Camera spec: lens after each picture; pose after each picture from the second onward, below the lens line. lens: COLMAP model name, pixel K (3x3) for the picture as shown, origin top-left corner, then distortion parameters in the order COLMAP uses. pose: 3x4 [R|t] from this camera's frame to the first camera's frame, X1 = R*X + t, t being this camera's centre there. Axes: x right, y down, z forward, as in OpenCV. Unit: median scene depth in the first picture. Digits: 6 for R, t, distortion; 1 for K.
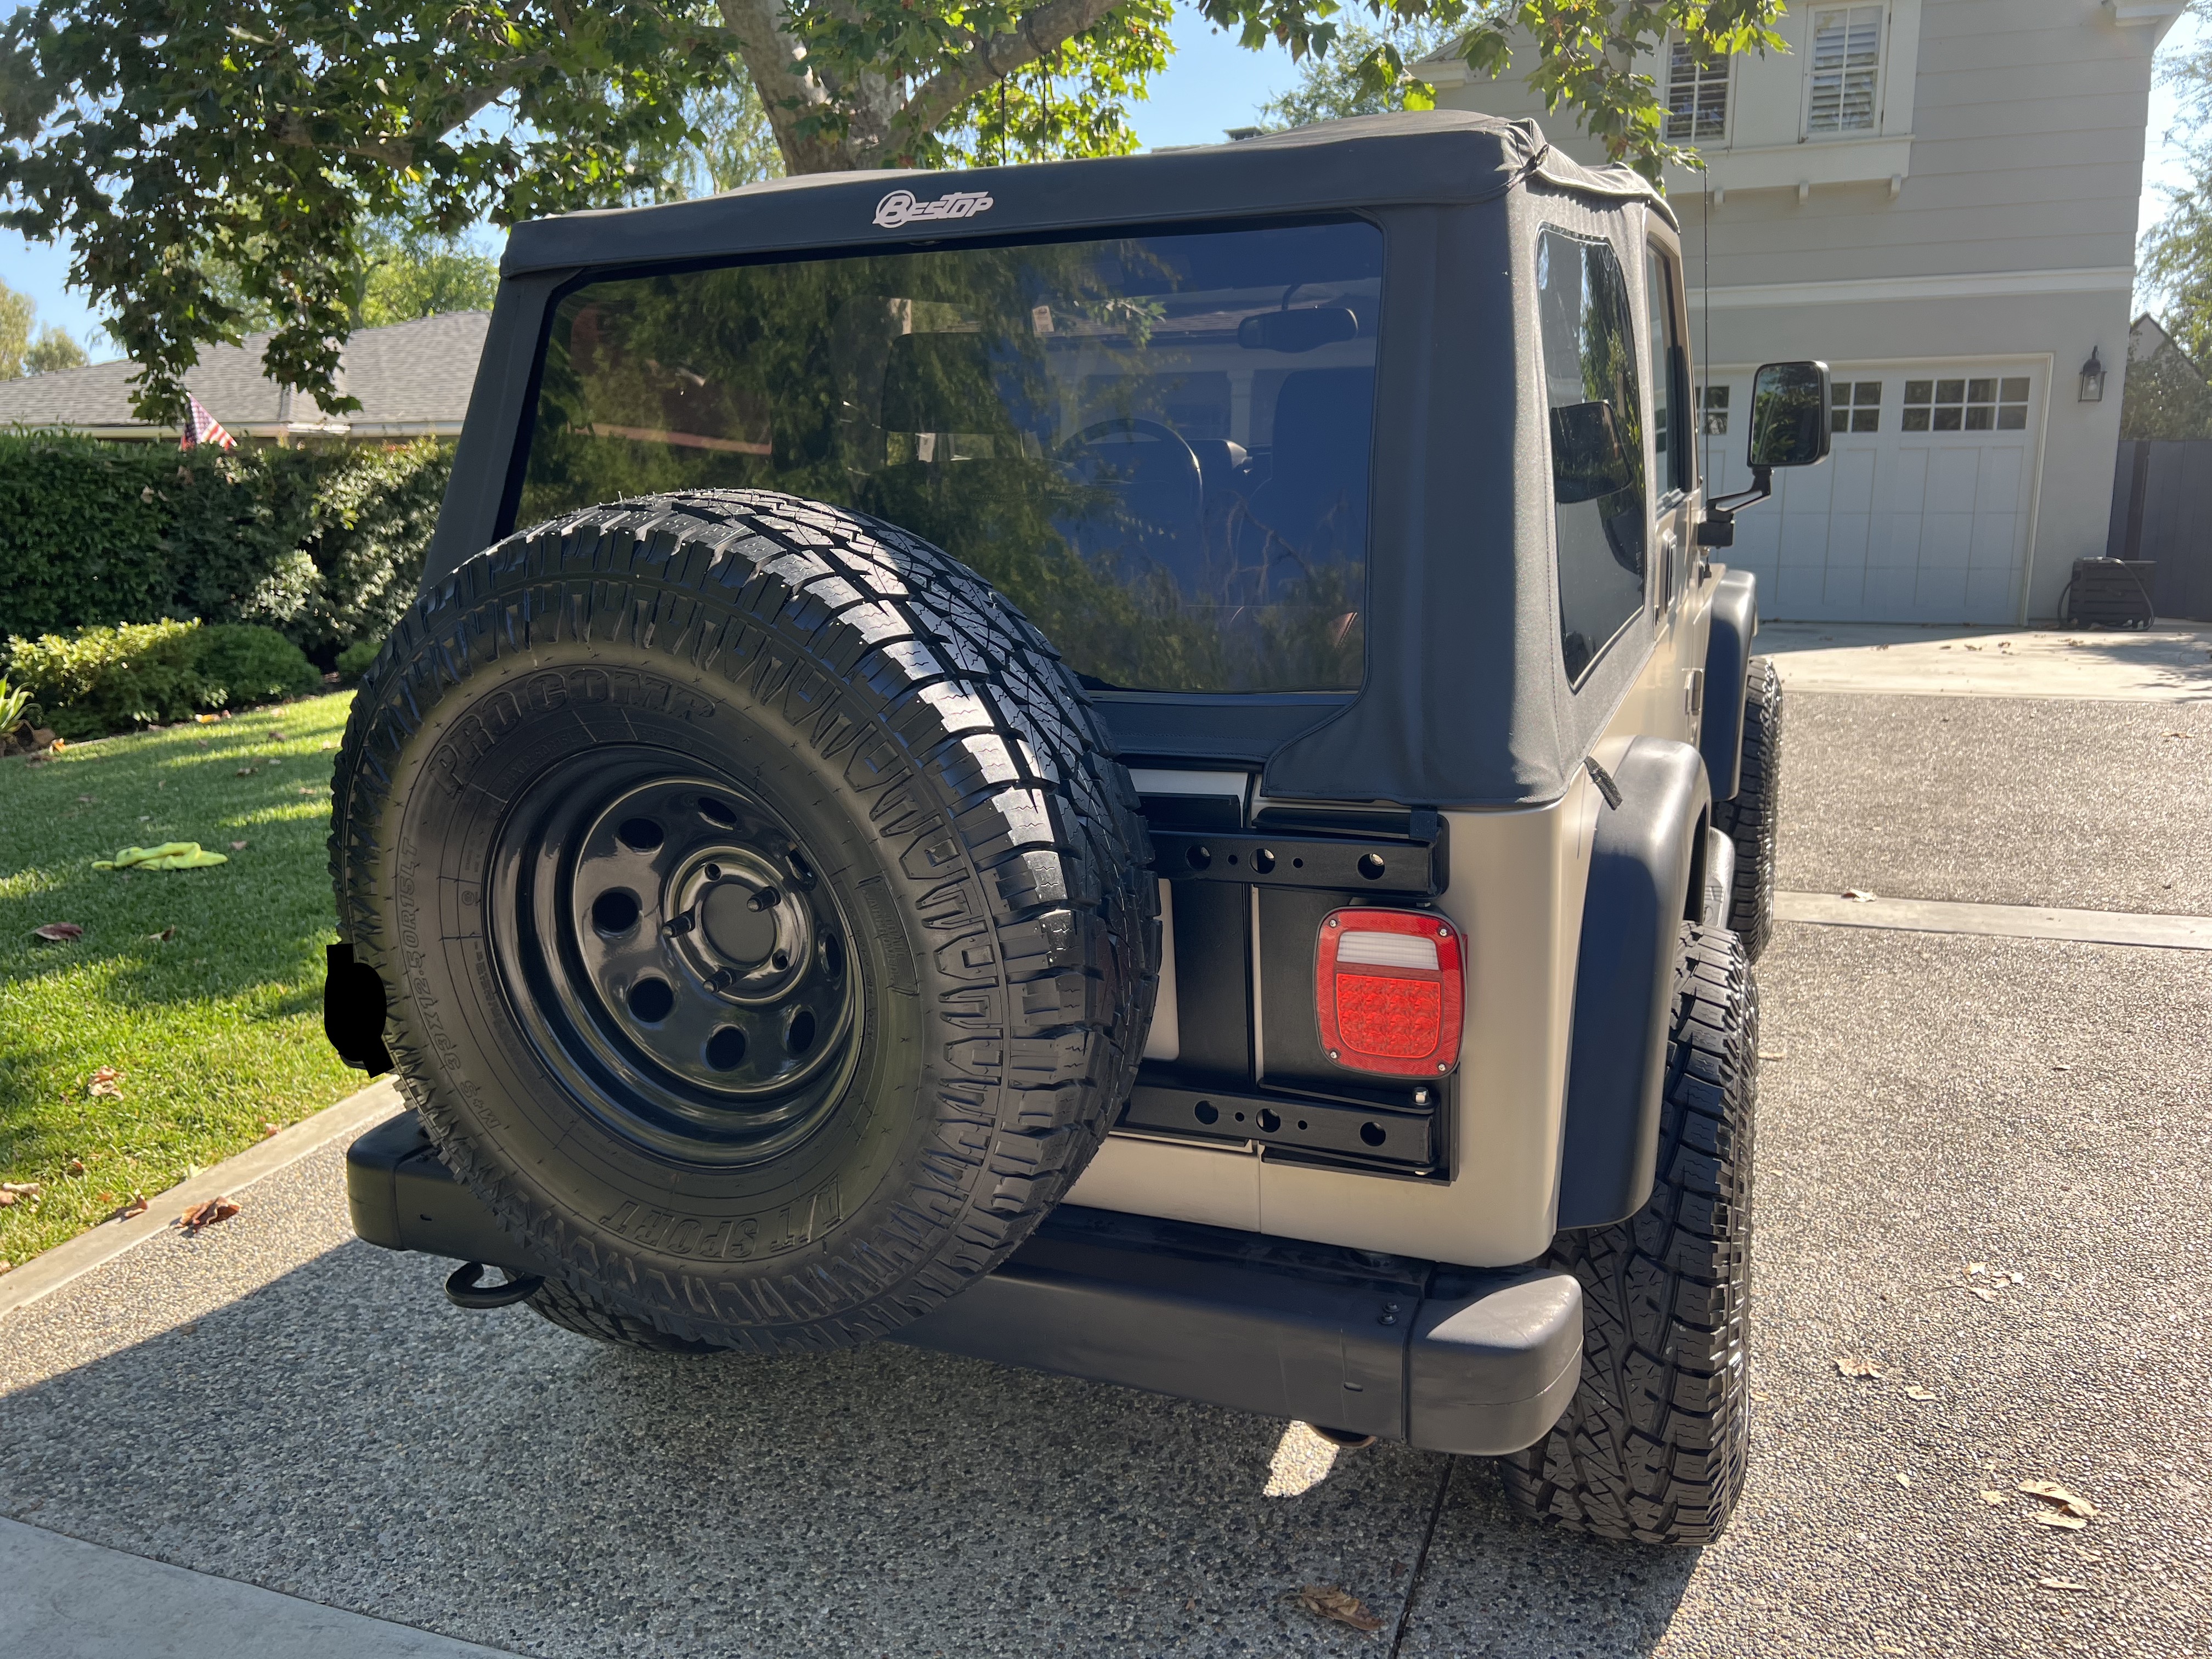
lens RADIAL K [[1678.2, 0, 1135.1], [0, 1678.2, 835.0], [0, 0, 1]] dist [0.018141, 0.001122]
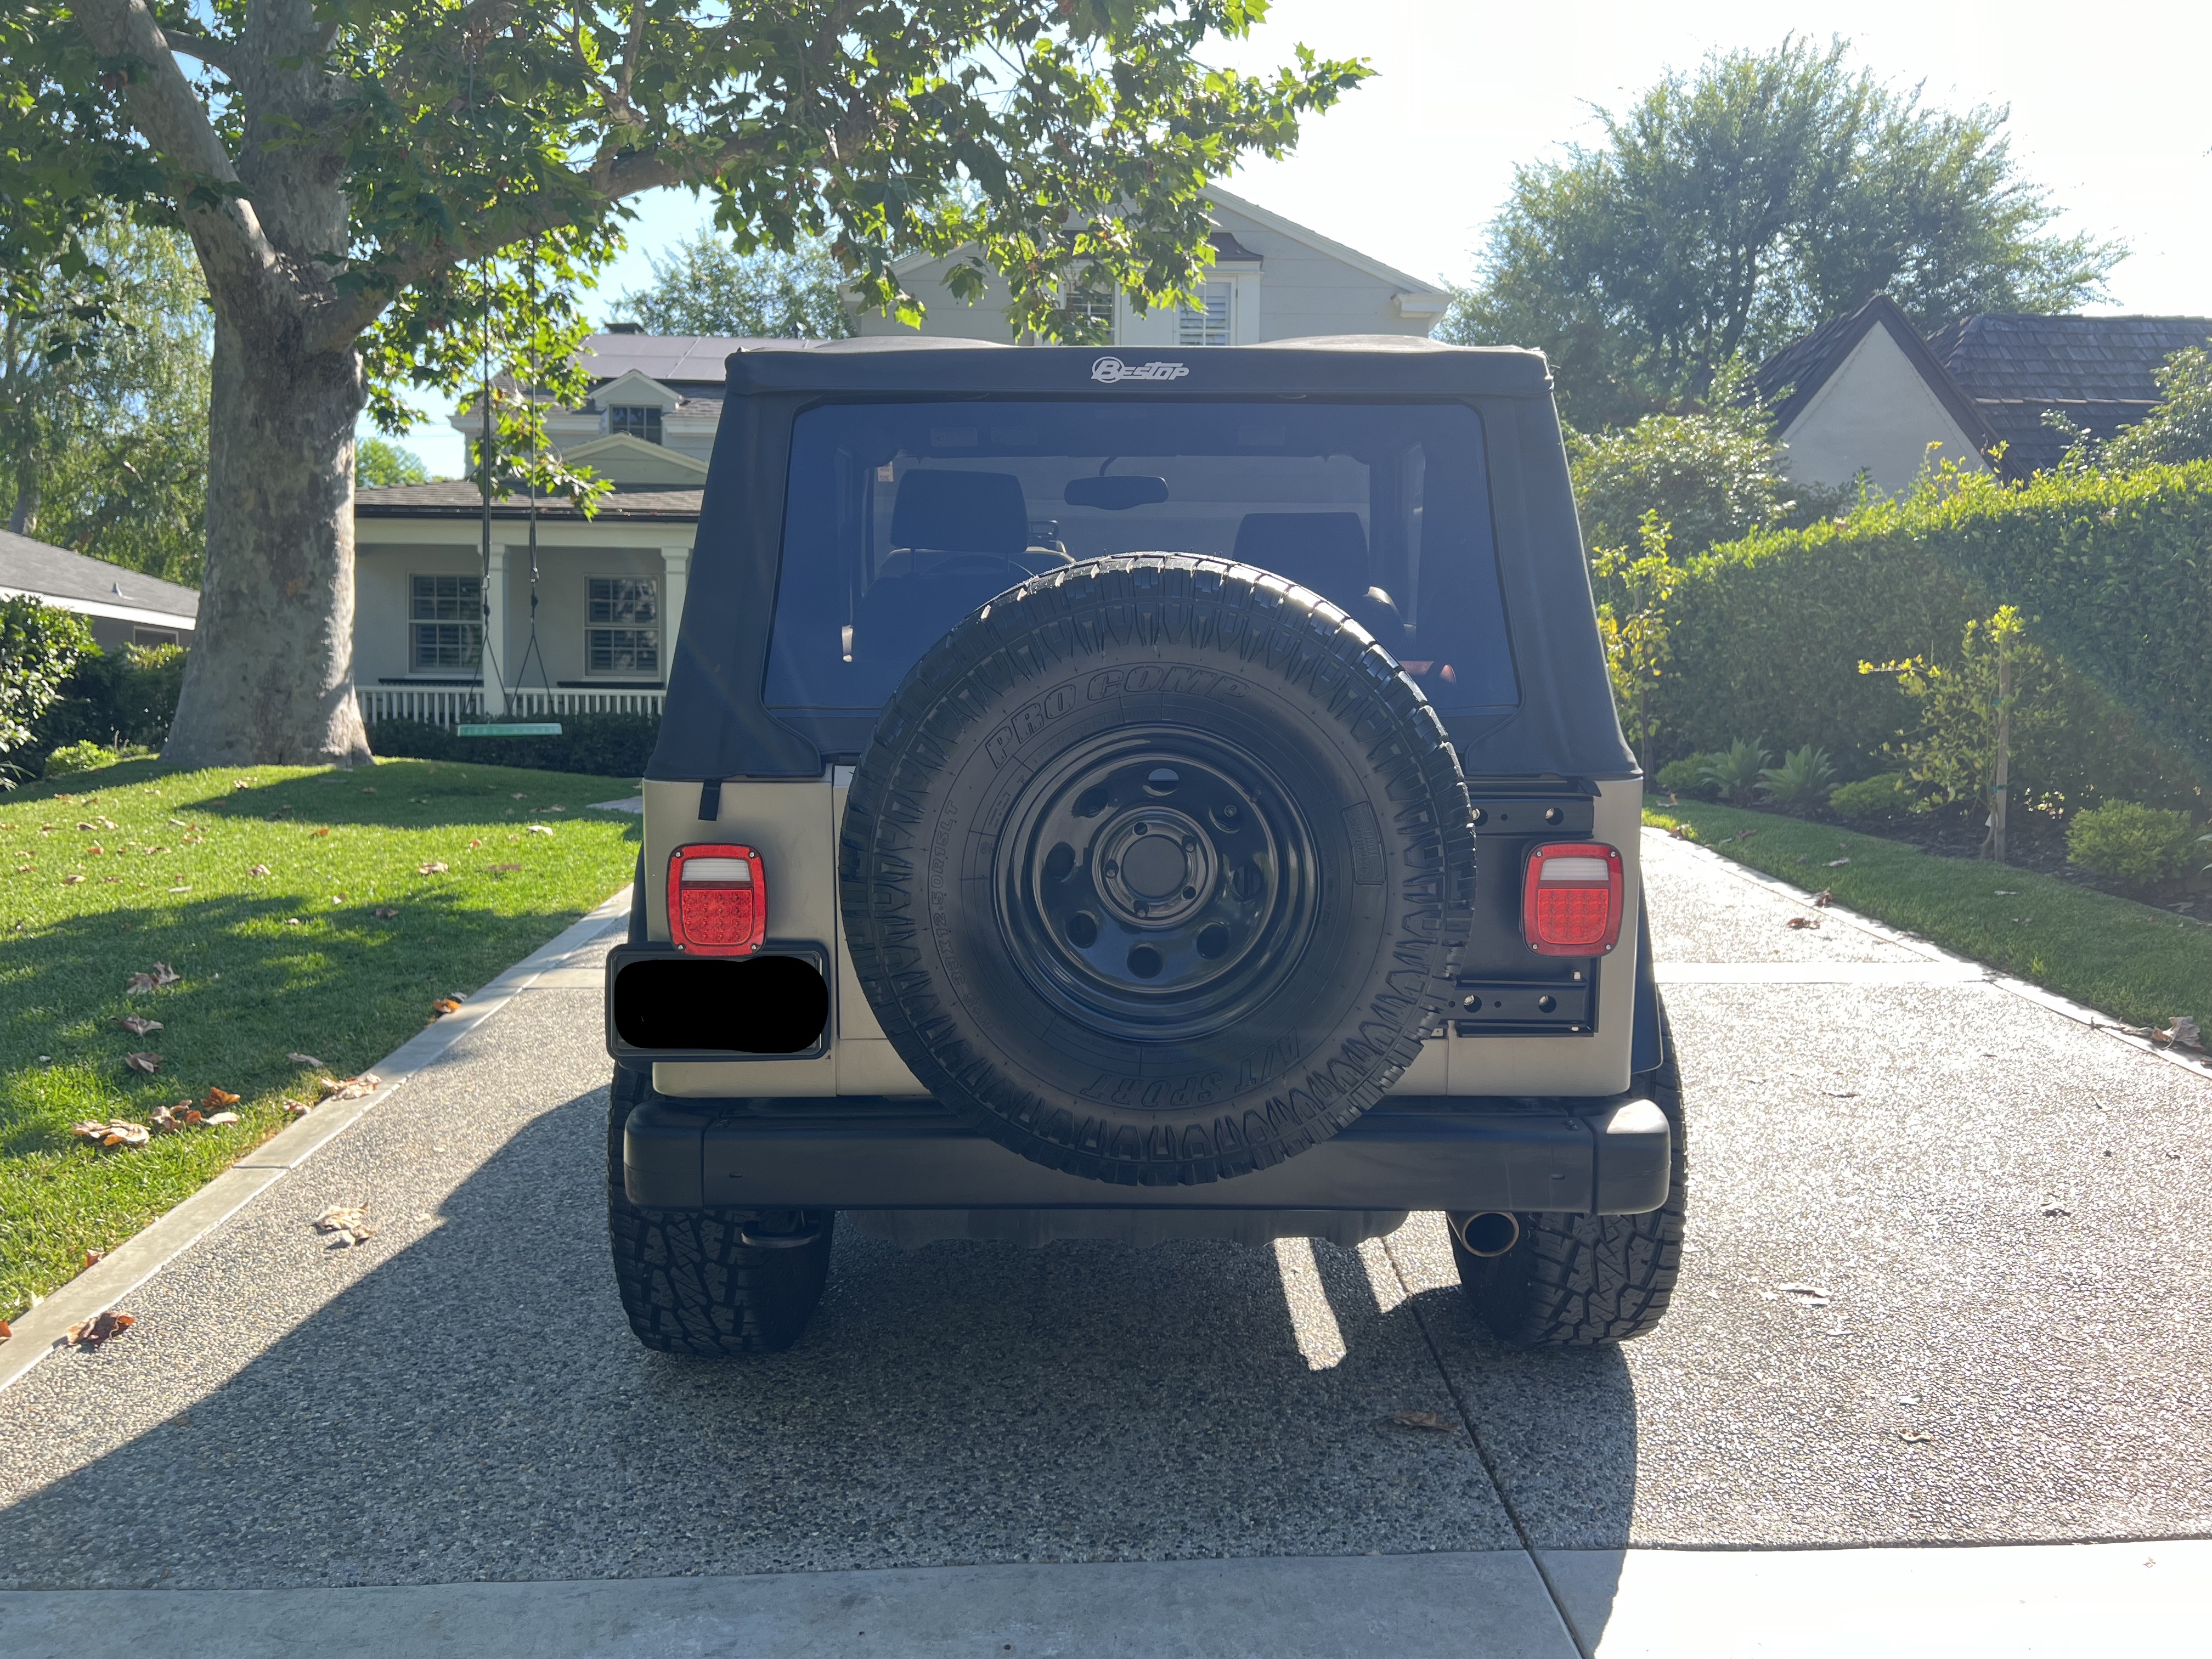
lens RADIAL K [[1671.1, 0, 1112.0], [0, 1671.1, 821.9], [0, 0, 1]] dist [0.021216, 0.001394]
pose [[0.926617, -0.012280, 0.375805, -0.132478], [0.057192, 0.992440, -0.108589, 0.027342], [-0.371631, 0.122114, 0.920315, -0.039256]]
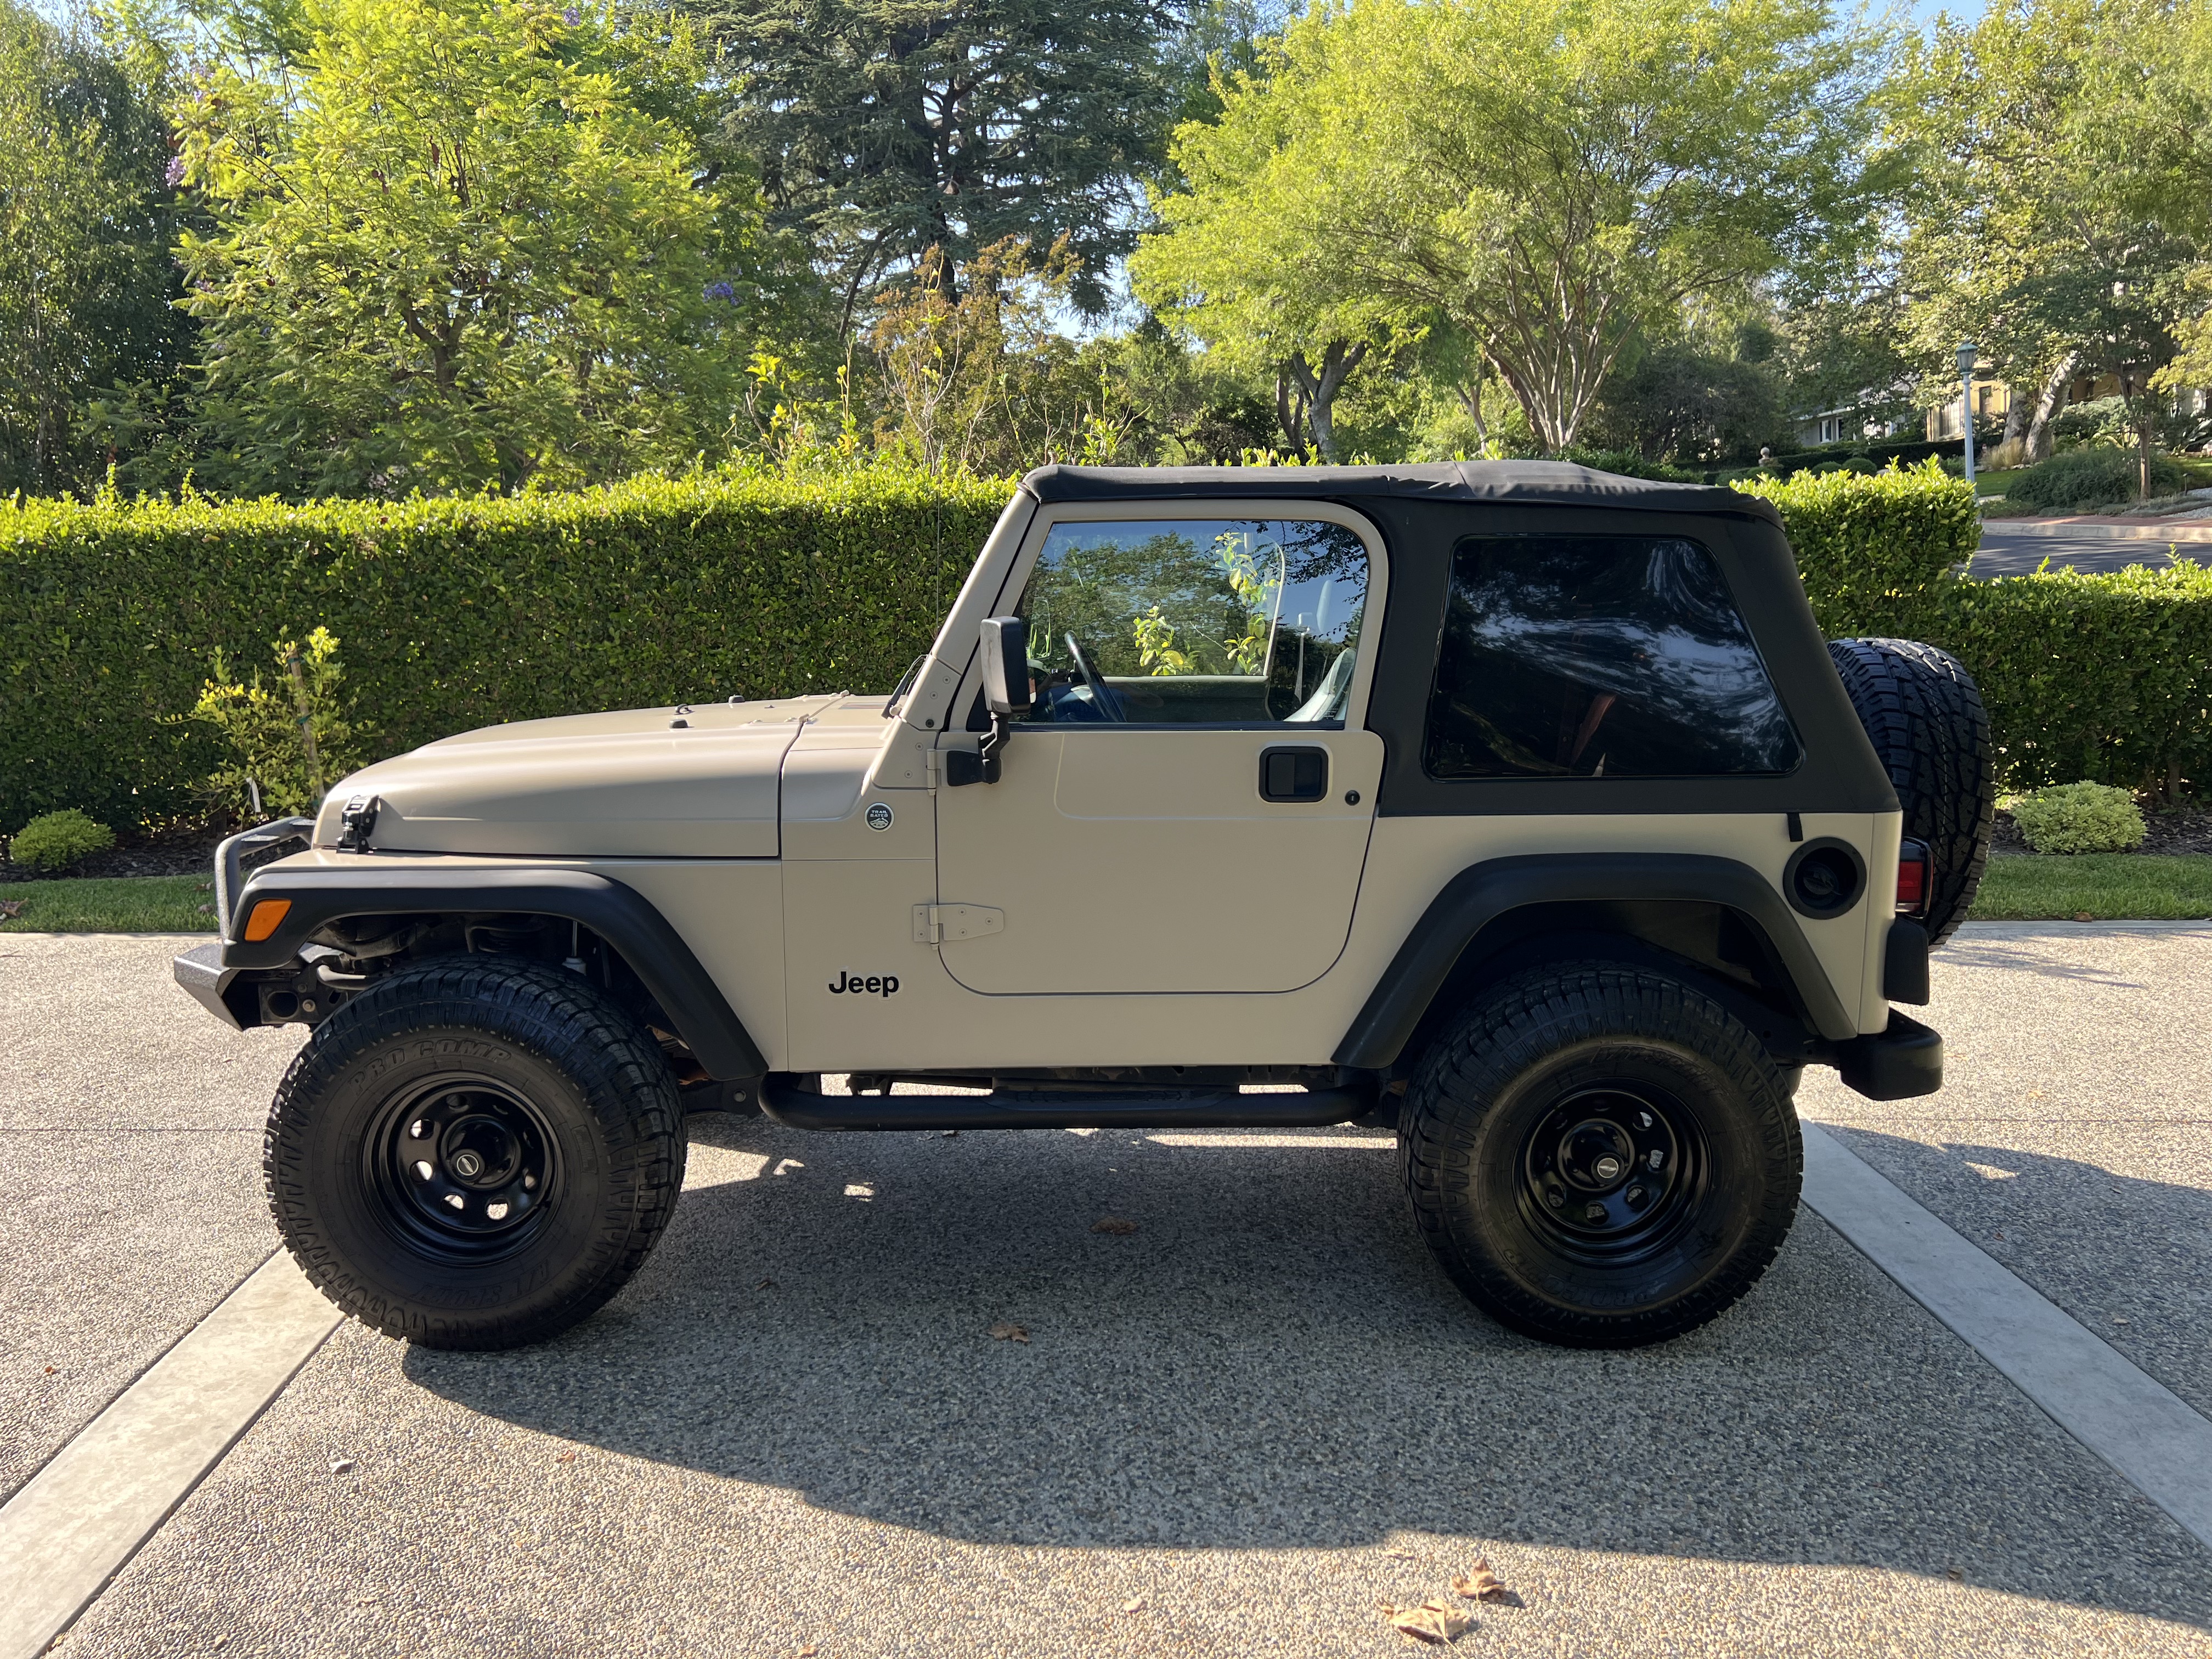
lens RADIAL K [[1678.2, 0, 1135.1], [0, 1678.2, 835.0], [0, 0, 1]] dist [0.018141, 0.001122]
pose [[-0.394503, -0.102734, 0.913134, -0.367862], [0.244568, 0.946148, 0.212110, -0.120947], [-0.885750, 0.307002, -0.348133, 0.495272]]
